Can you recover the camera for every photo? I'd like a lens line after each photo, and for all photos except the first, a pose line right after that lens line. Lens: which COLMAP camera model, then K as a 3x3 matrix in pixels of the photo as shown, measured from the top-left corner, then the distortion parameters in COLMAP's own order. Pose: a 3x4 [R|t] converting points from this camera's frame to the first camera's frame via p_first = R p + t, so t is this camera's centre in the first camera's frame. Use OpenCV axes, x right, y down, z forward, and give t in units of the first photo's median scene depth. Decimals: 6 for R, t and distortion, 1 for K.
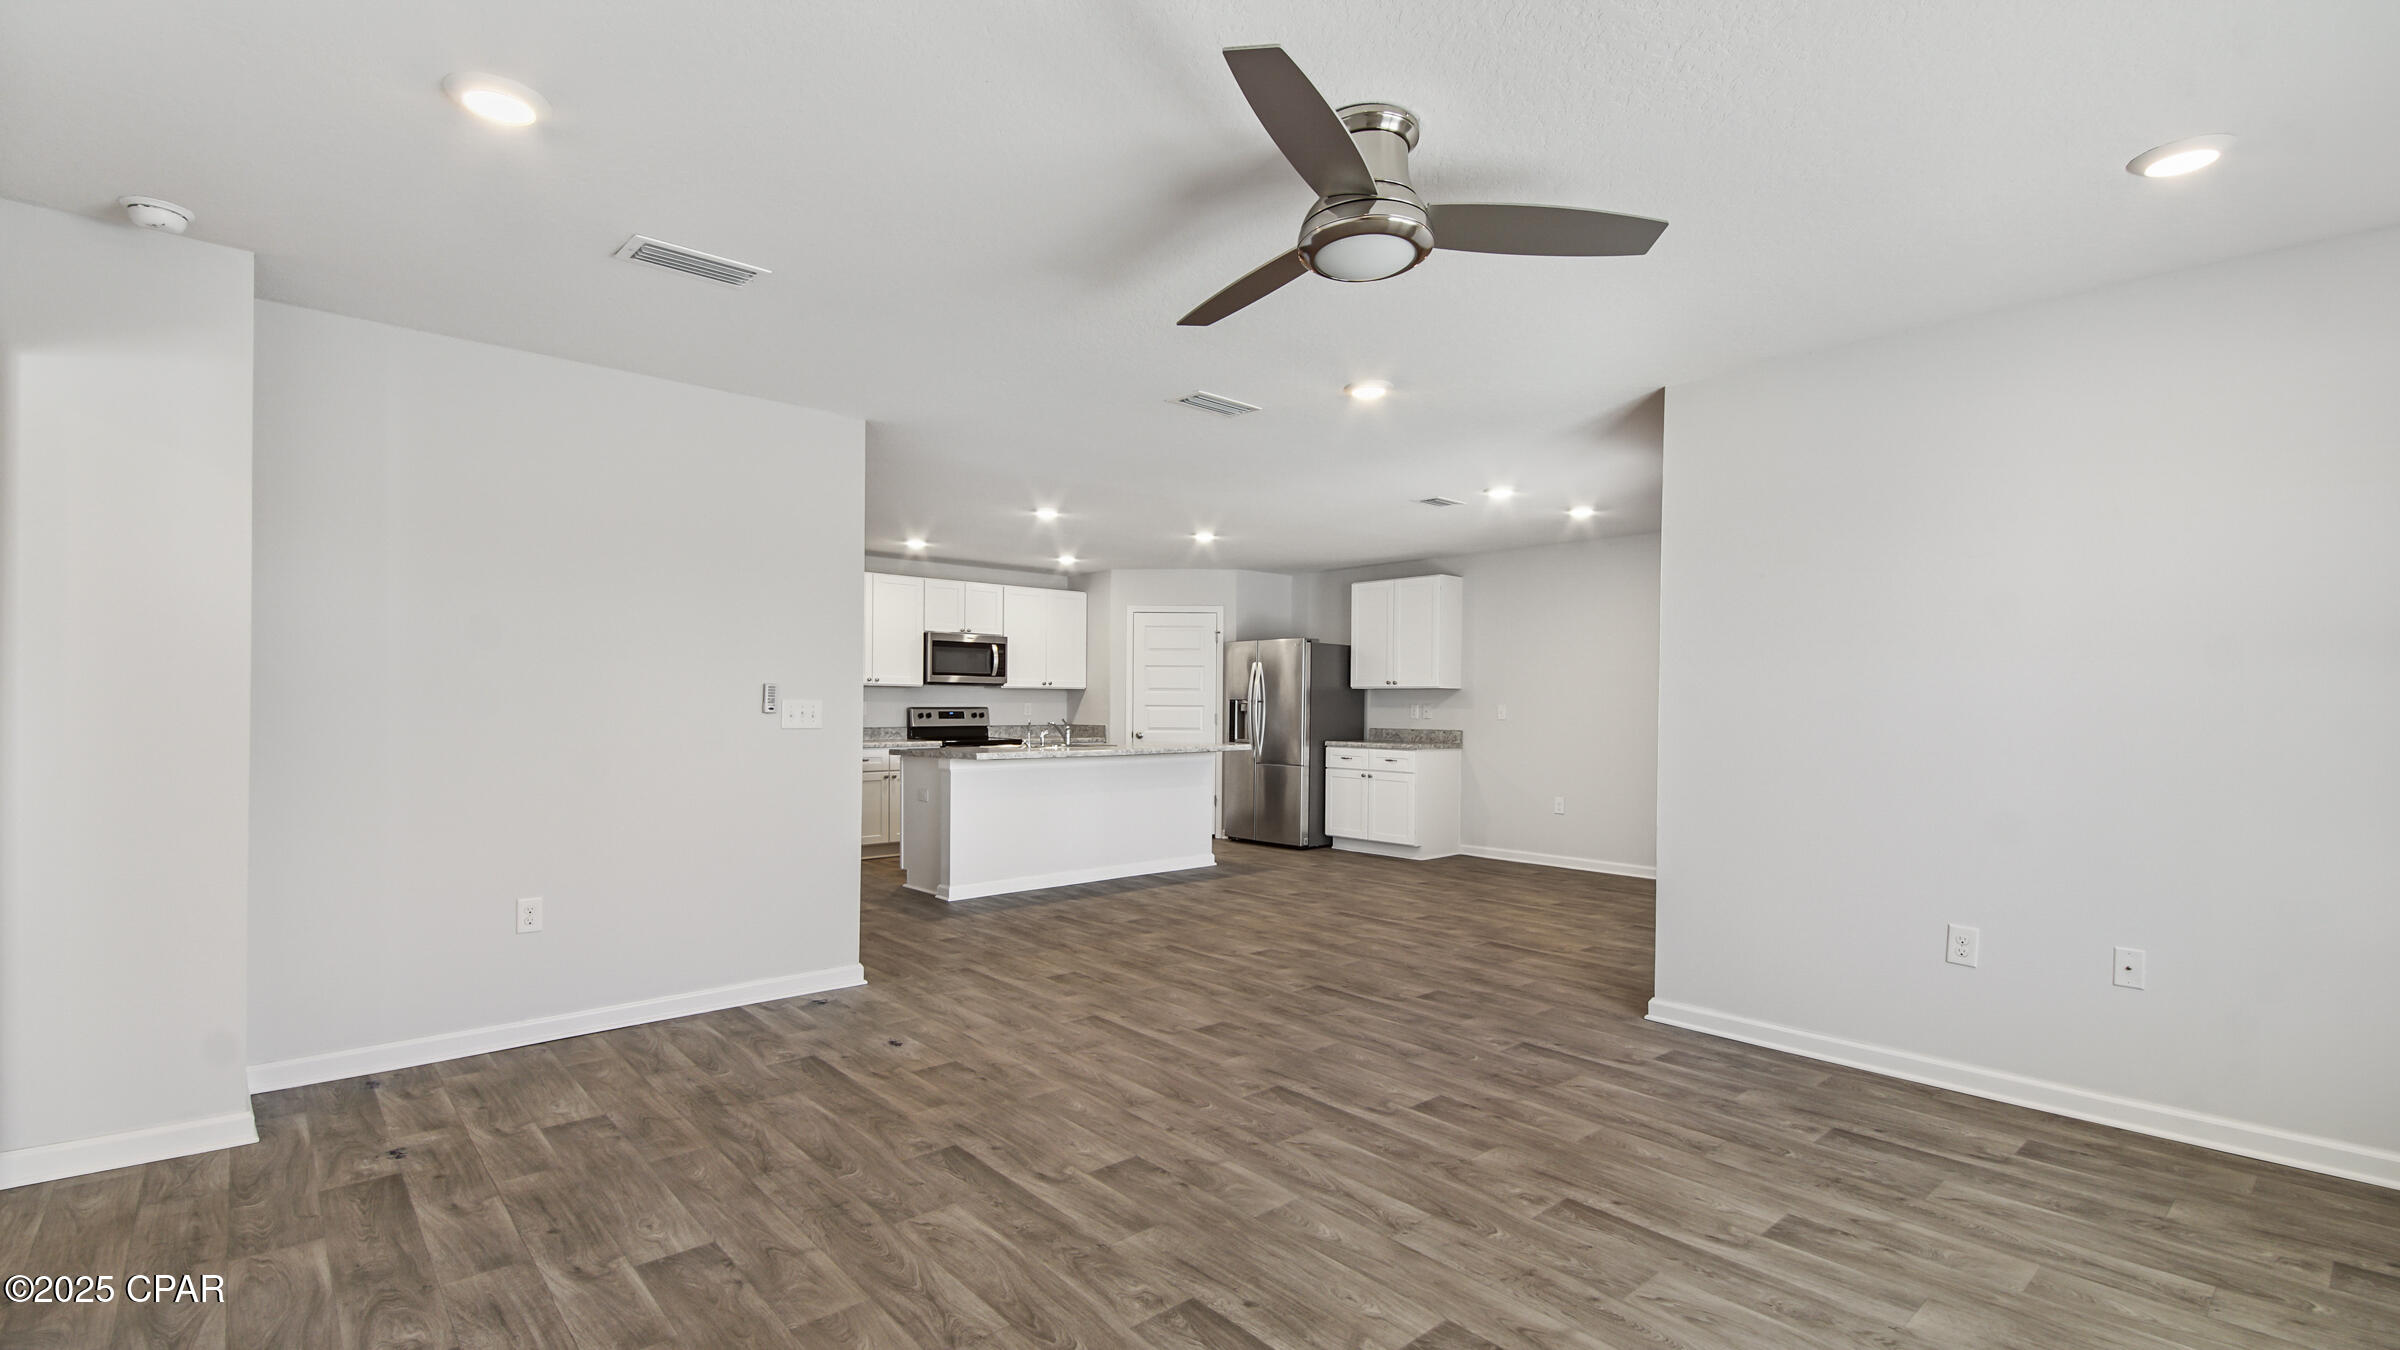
lens RADIAL K [[1059.4, 0, 1188.5], [0, 1059.4, 718.0], [0, 0, 1]] dist [0.030216, -0.014297]
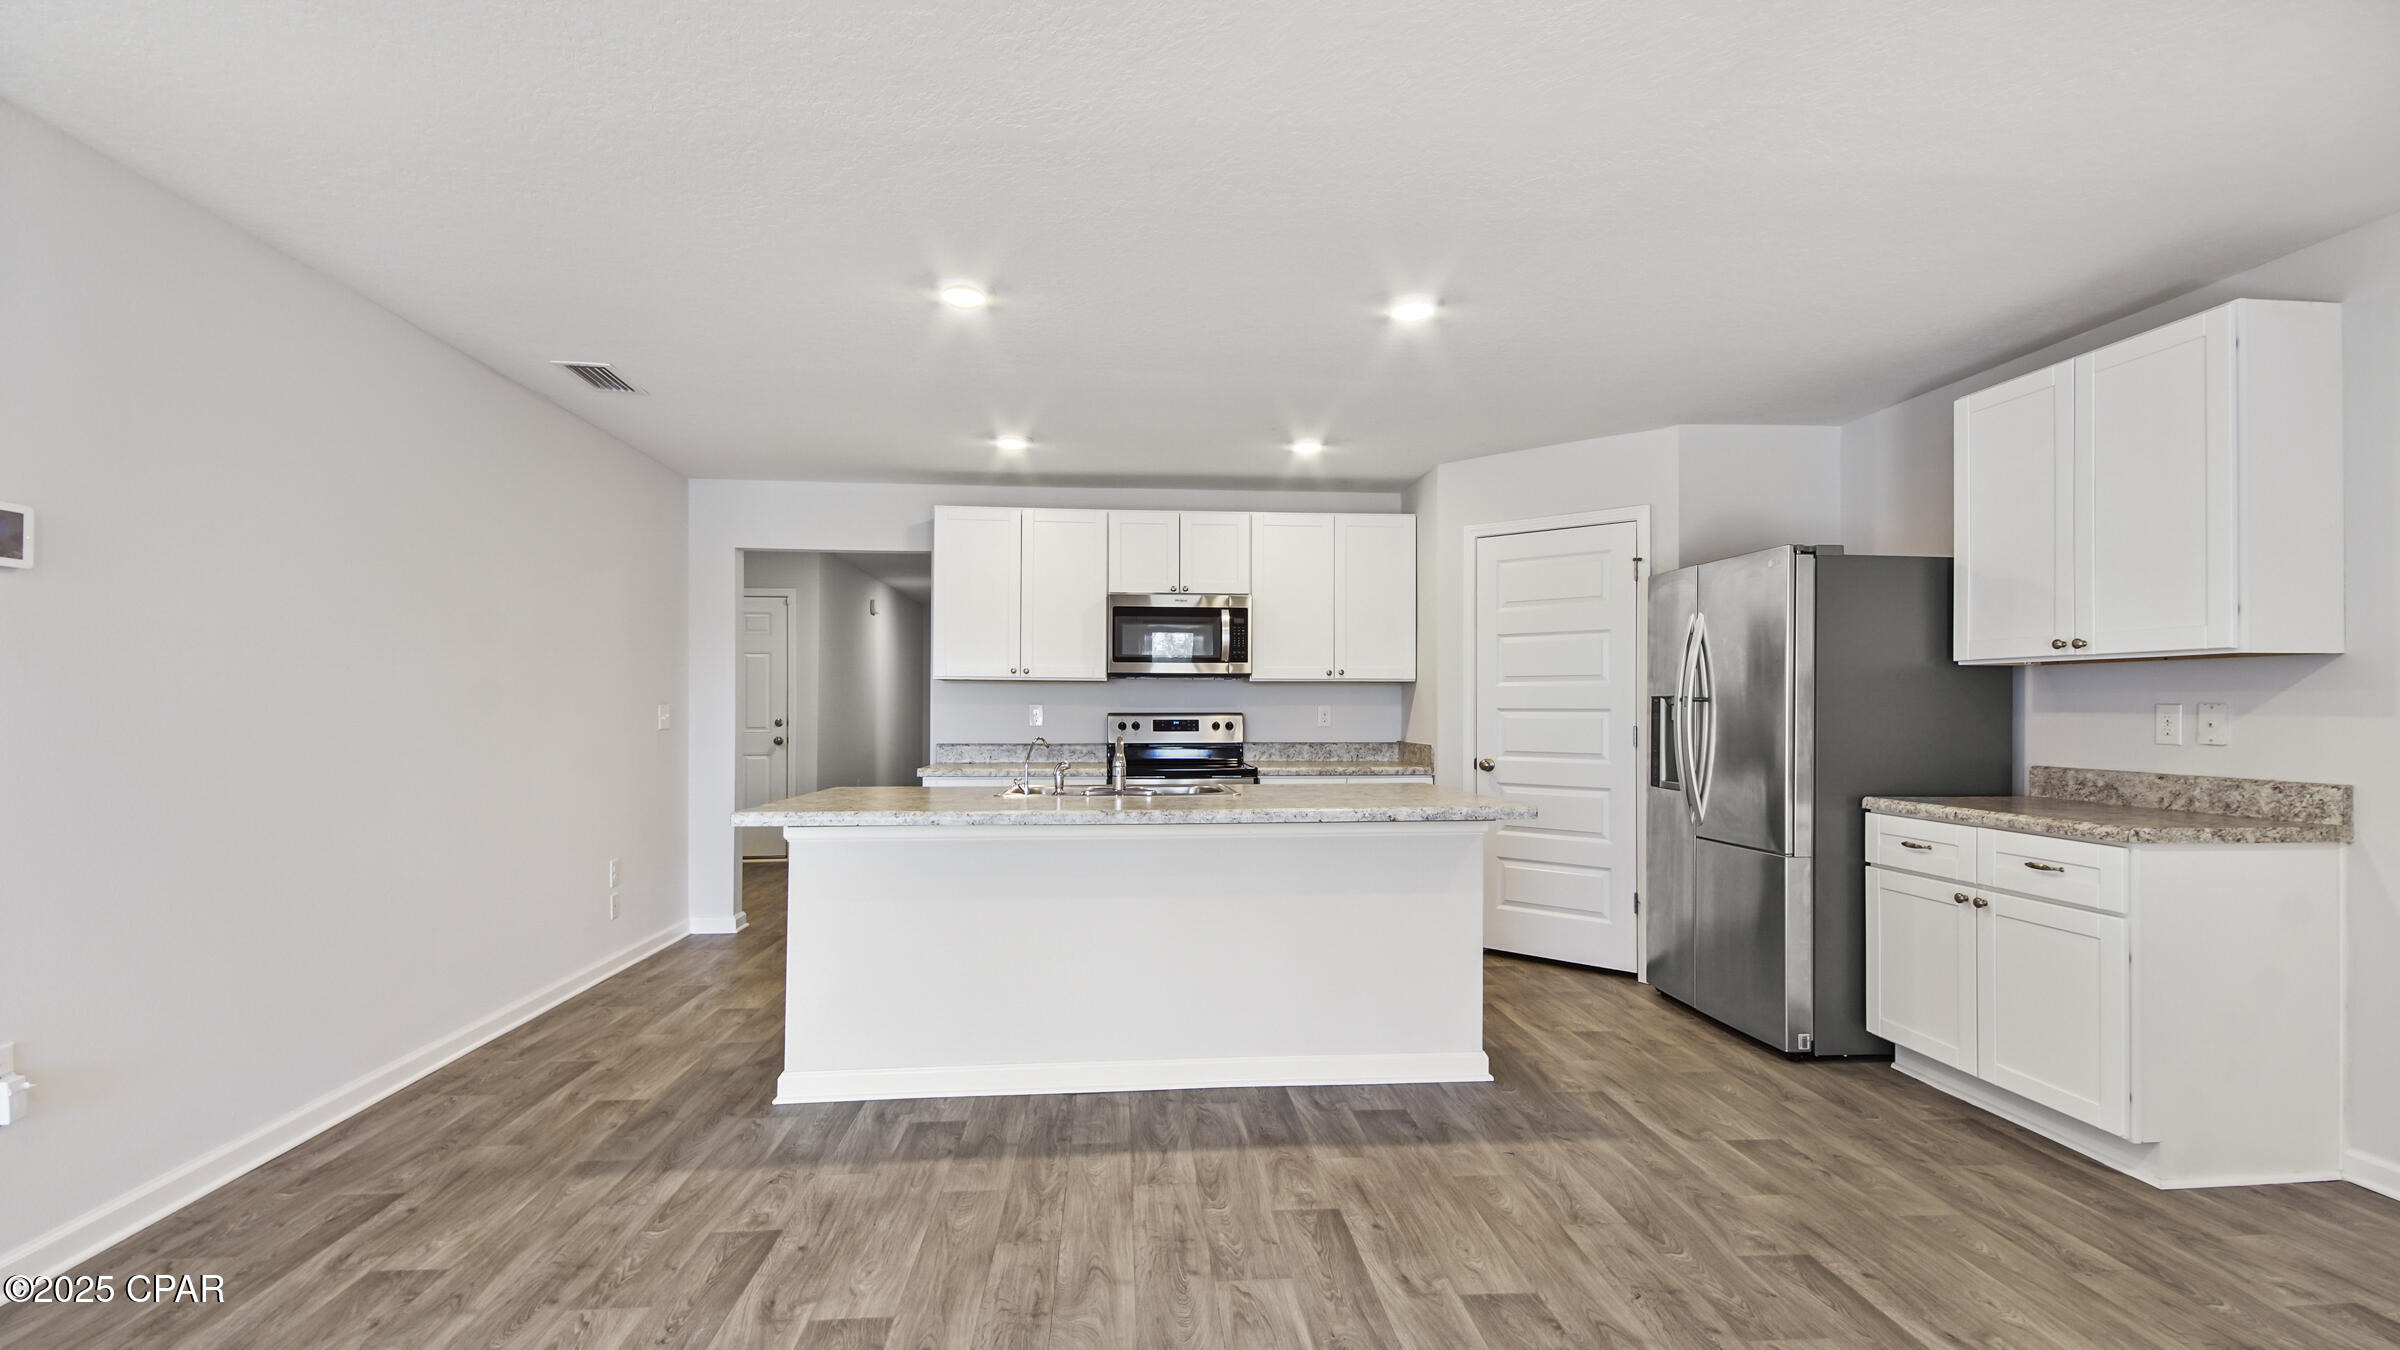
lens RADIAL K [[1059.4, 0, 1191.2], [0, 1059.4, 699.7], [0, 0, 1]] dist [0.030216, -0.014297]
pose [[0.797678, -0.008519, -0.603023, 0.176452], [-0.005476, 0.999757, -0.021368, -0.005113], [0.603058, 0.020347, 0.797437, 0.538921]]
